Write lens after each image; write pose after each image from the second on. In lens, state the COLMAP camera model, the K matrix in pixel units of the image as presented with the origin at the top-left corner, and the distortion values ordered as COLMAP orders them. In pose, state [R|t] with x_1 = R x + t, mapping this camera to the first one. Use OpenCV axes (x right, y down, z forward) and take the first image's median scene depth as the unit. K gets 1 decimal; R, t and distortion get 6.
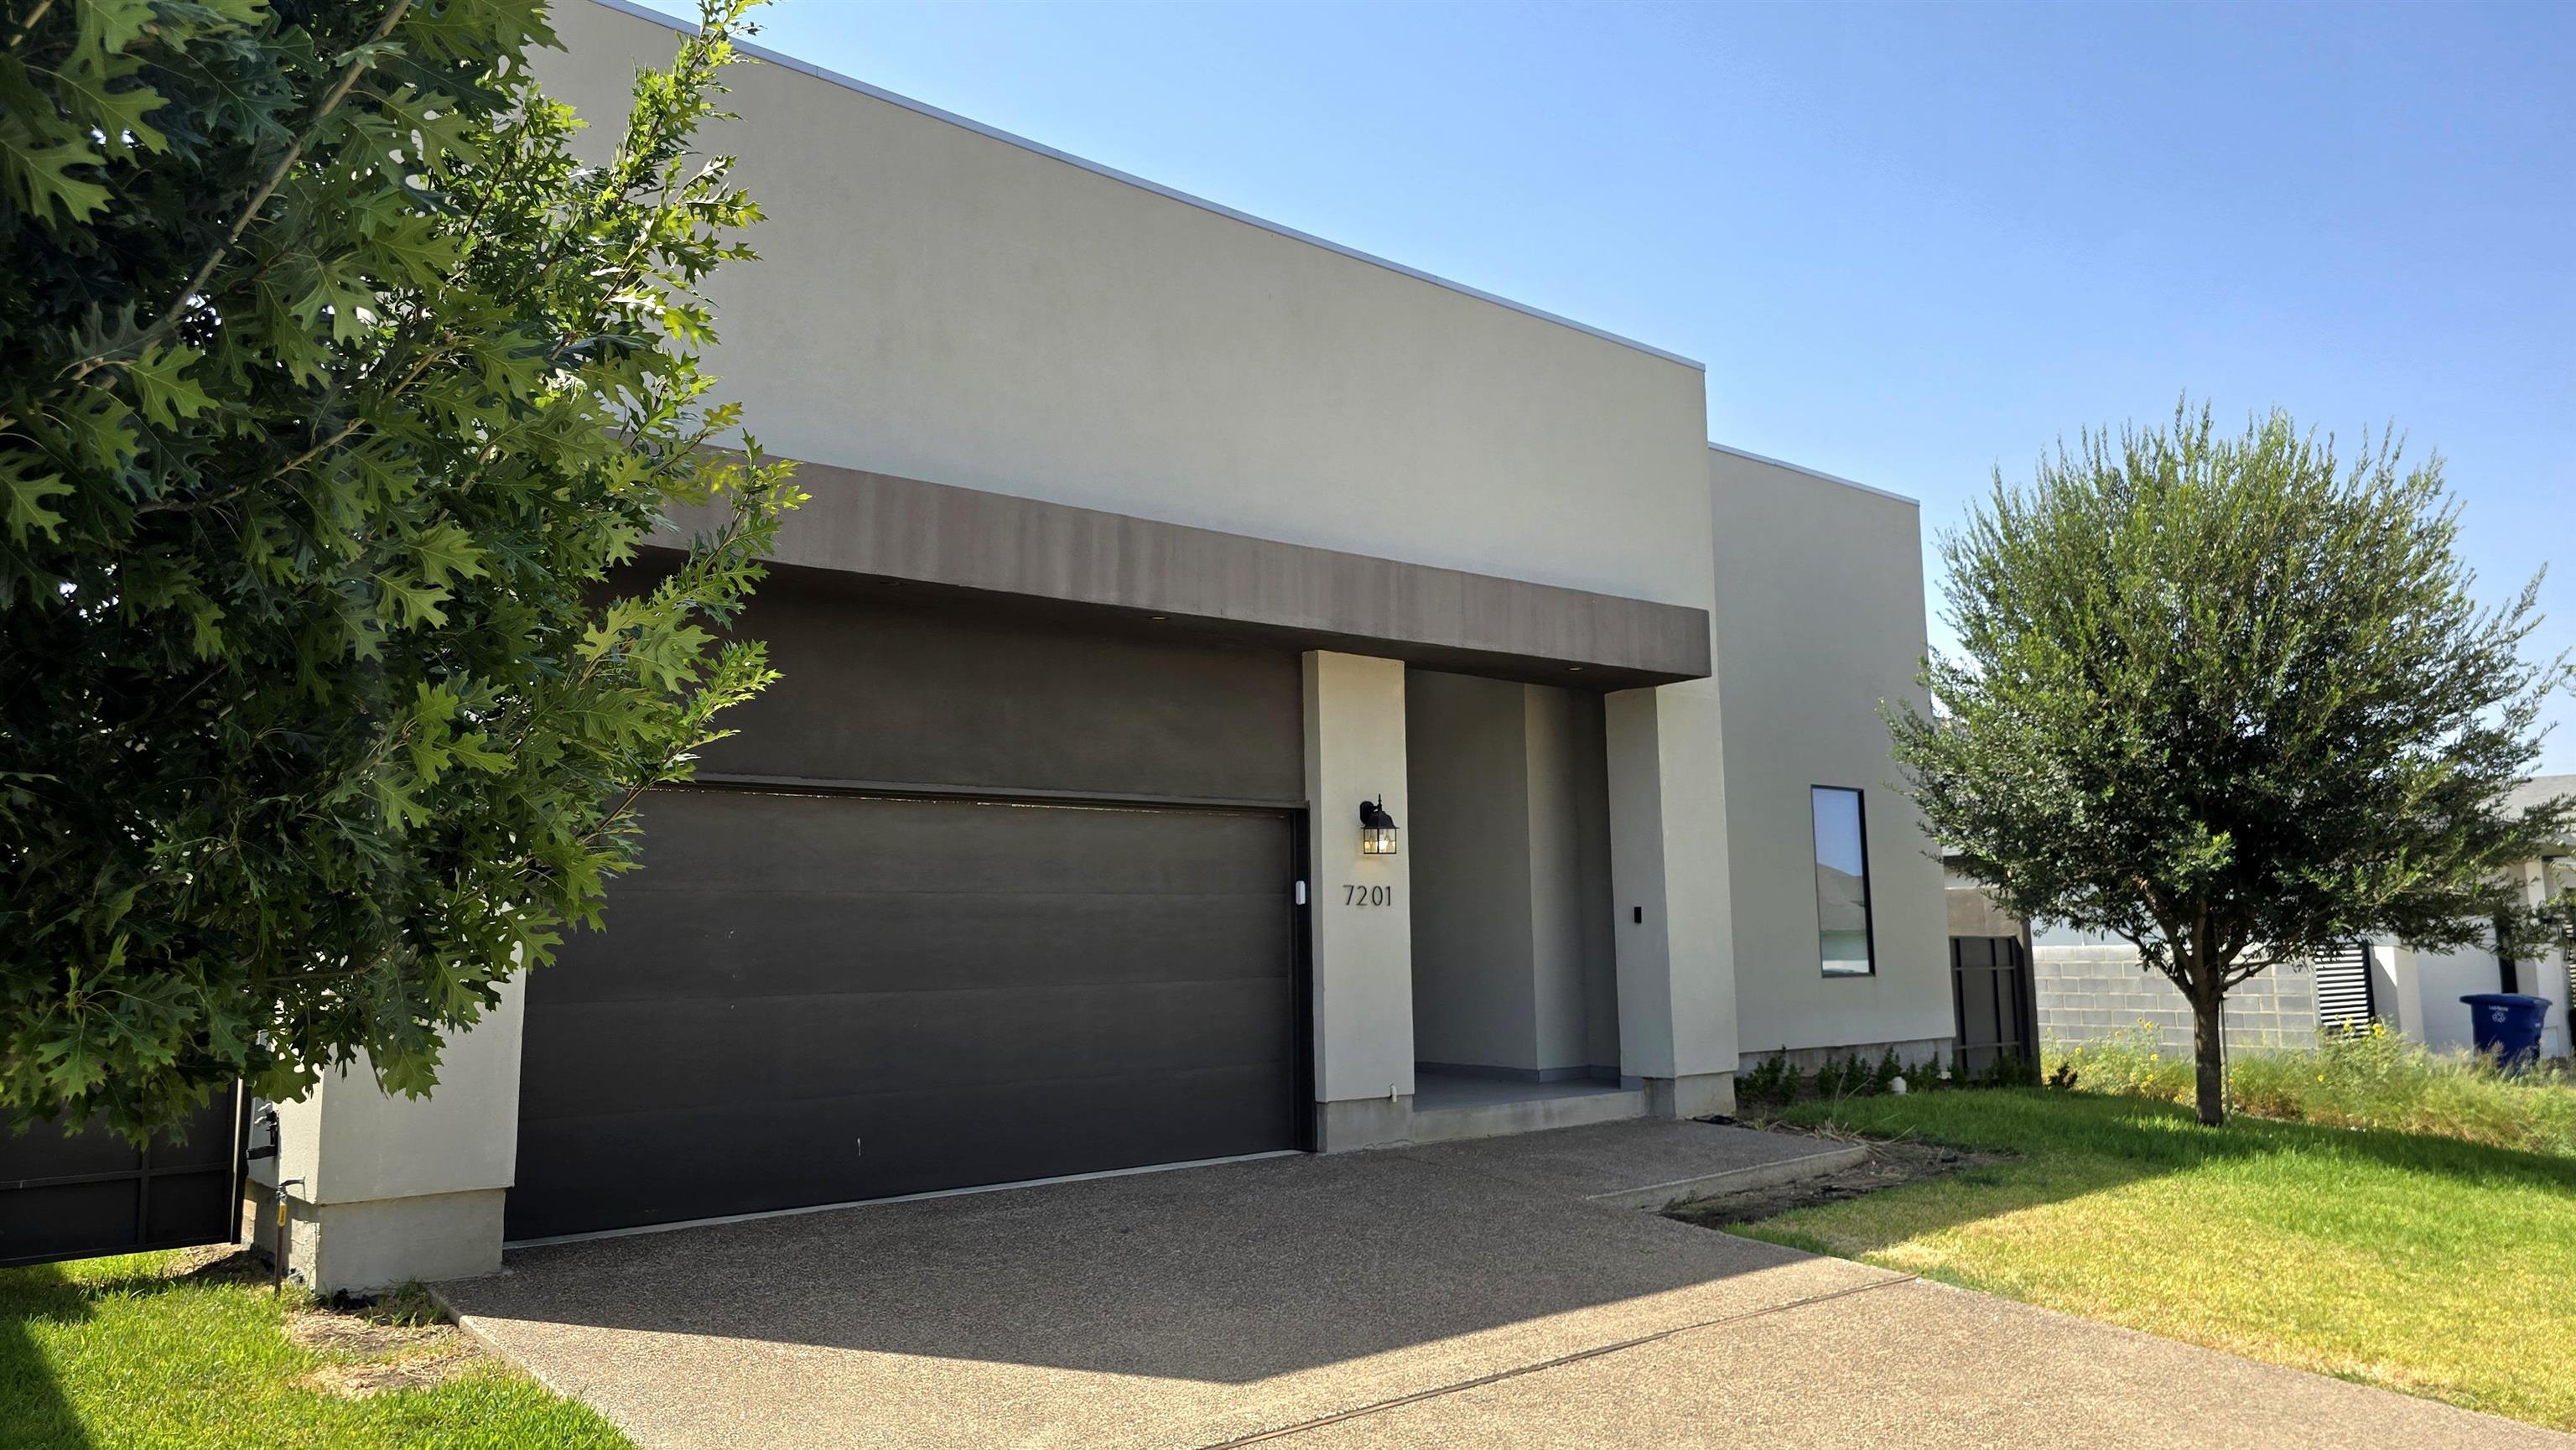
lens RADIAL K [[1726.4, 0, 1295.2], [0, 1726.4, 716.4], [0, 0, 1]] dist [0.049957, -0.015068]
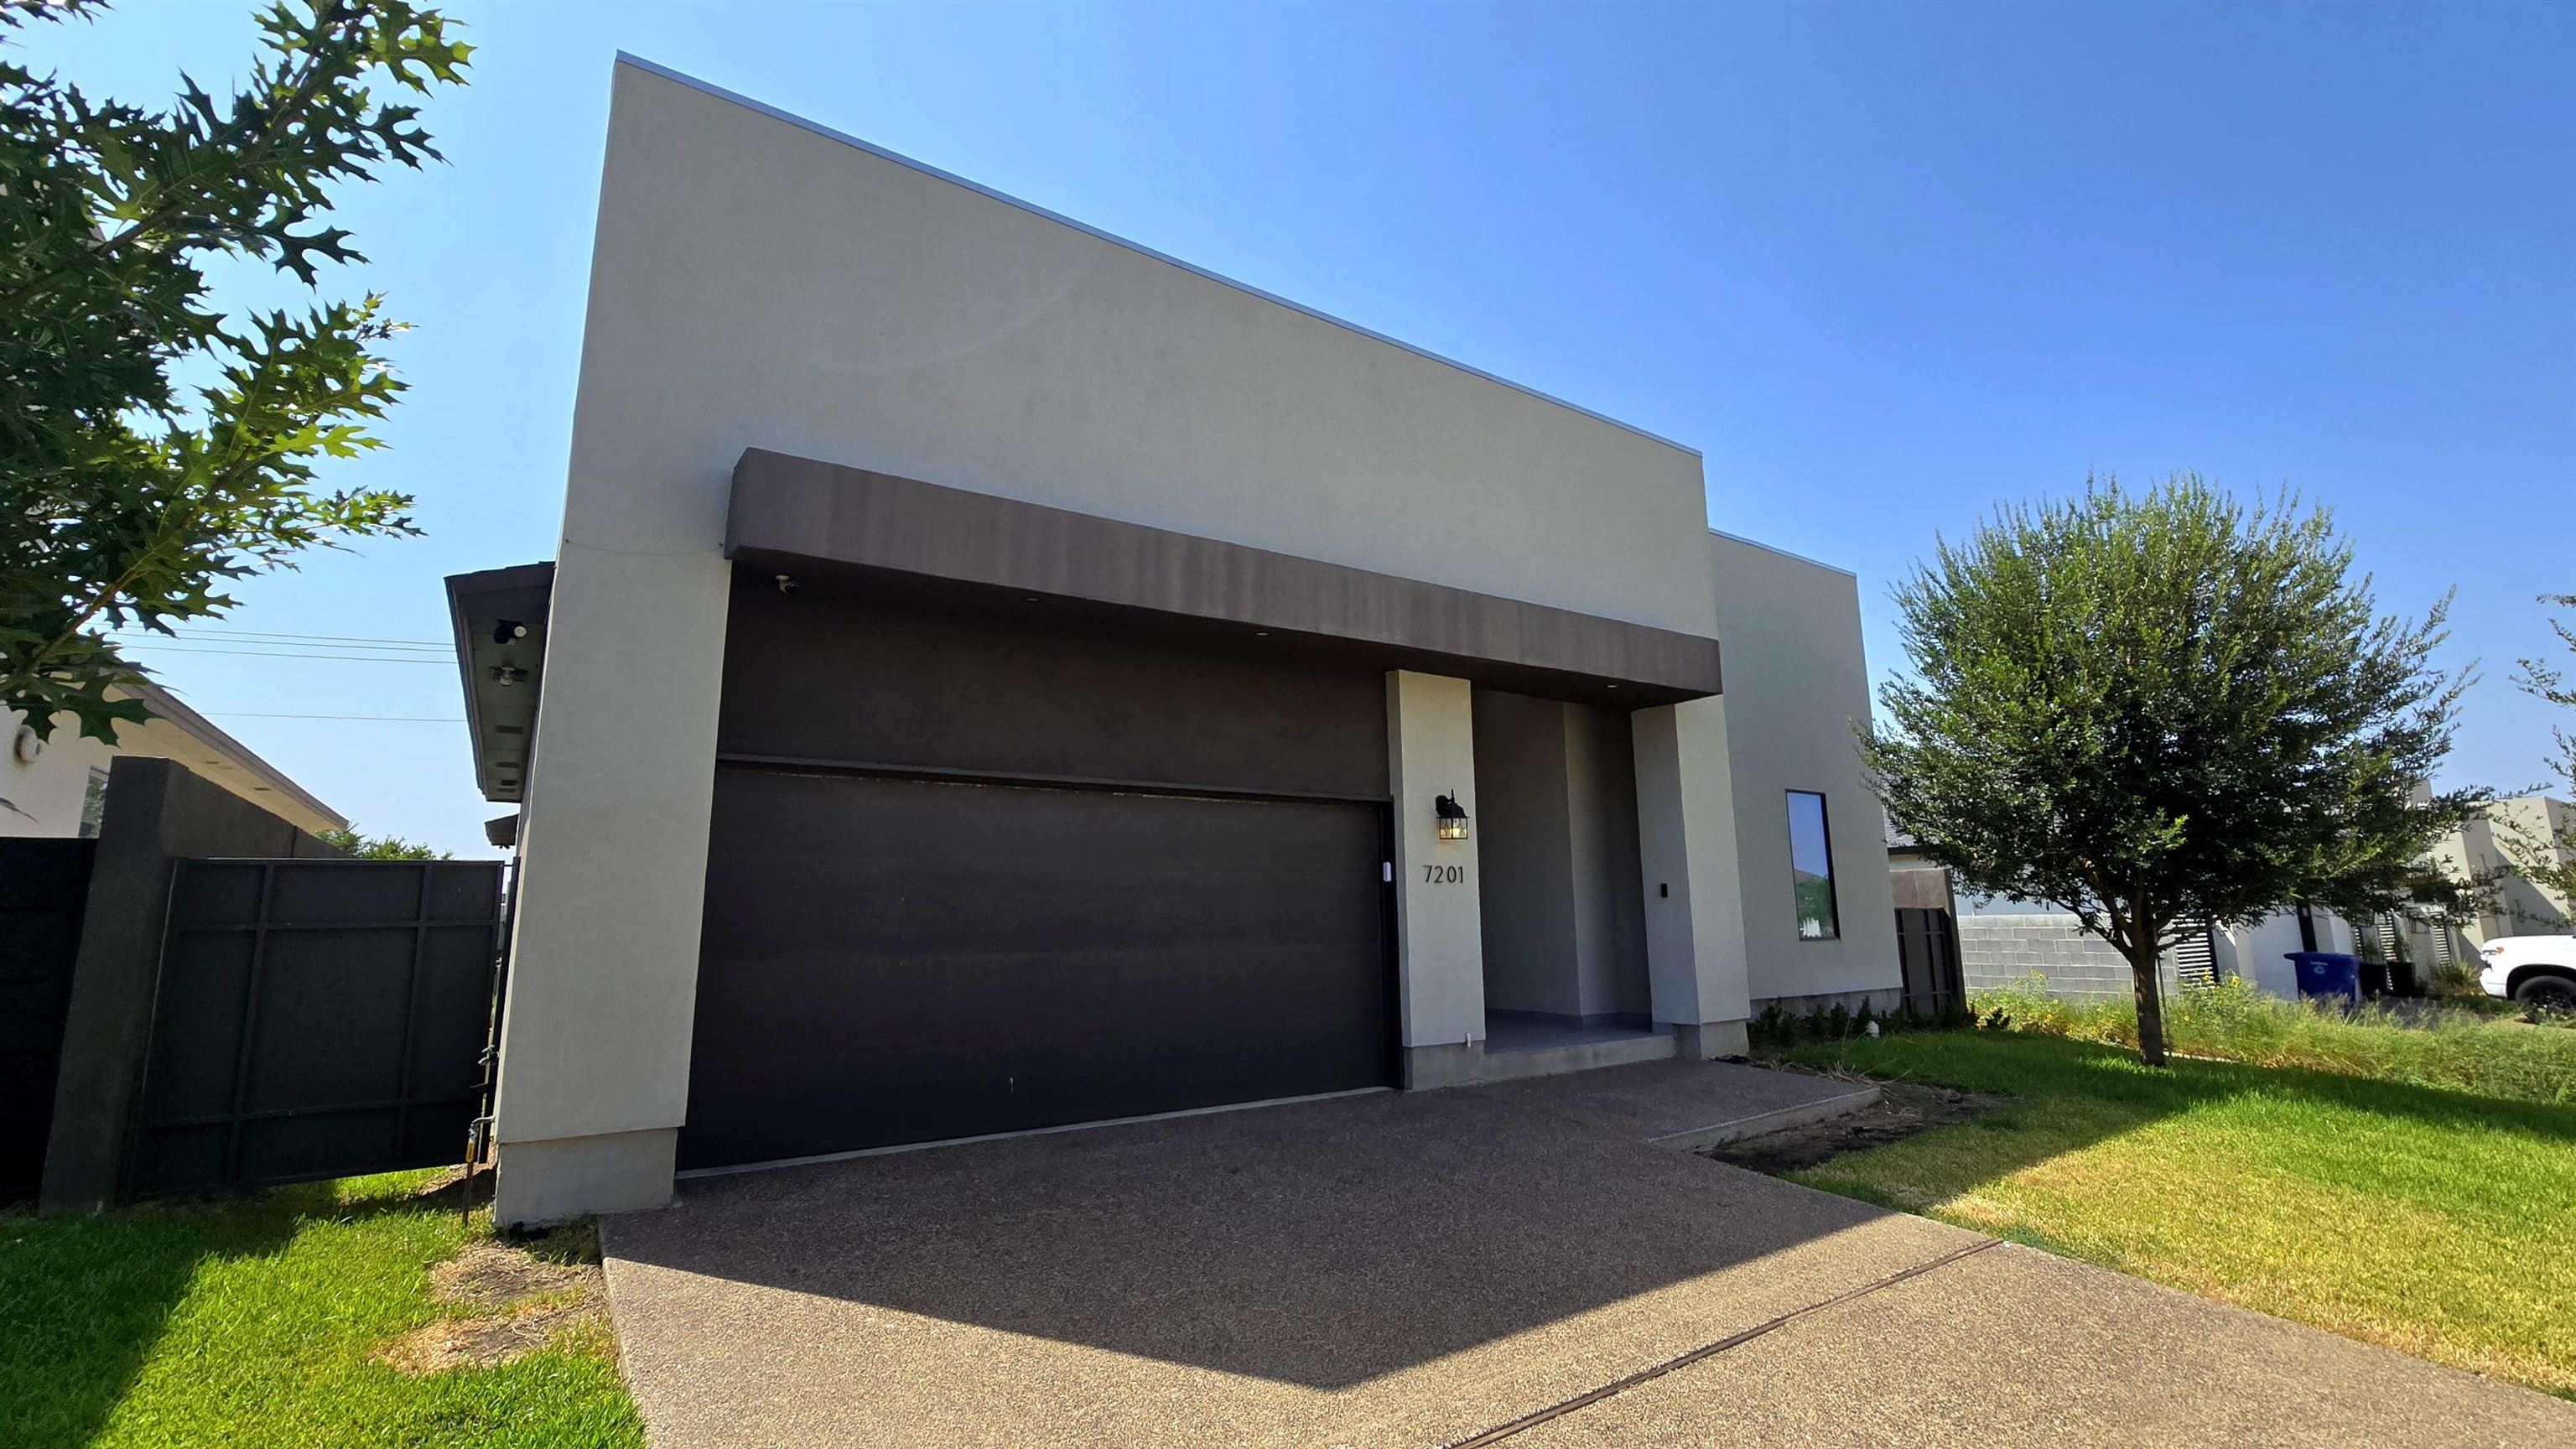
lens RADIAL K [[1100.4, 0, 1266.0], [0, 1100.4, 723.8], [0, 0, 1]] dist [-0.002485, 0.002075]
pose [[0.994695, -0.015383, -0.101716, -0.001528], [0.011152, 0.999054, -0.042036, 0.031543], [0.102266, 0.040678, 0.993925, 0.228244]]
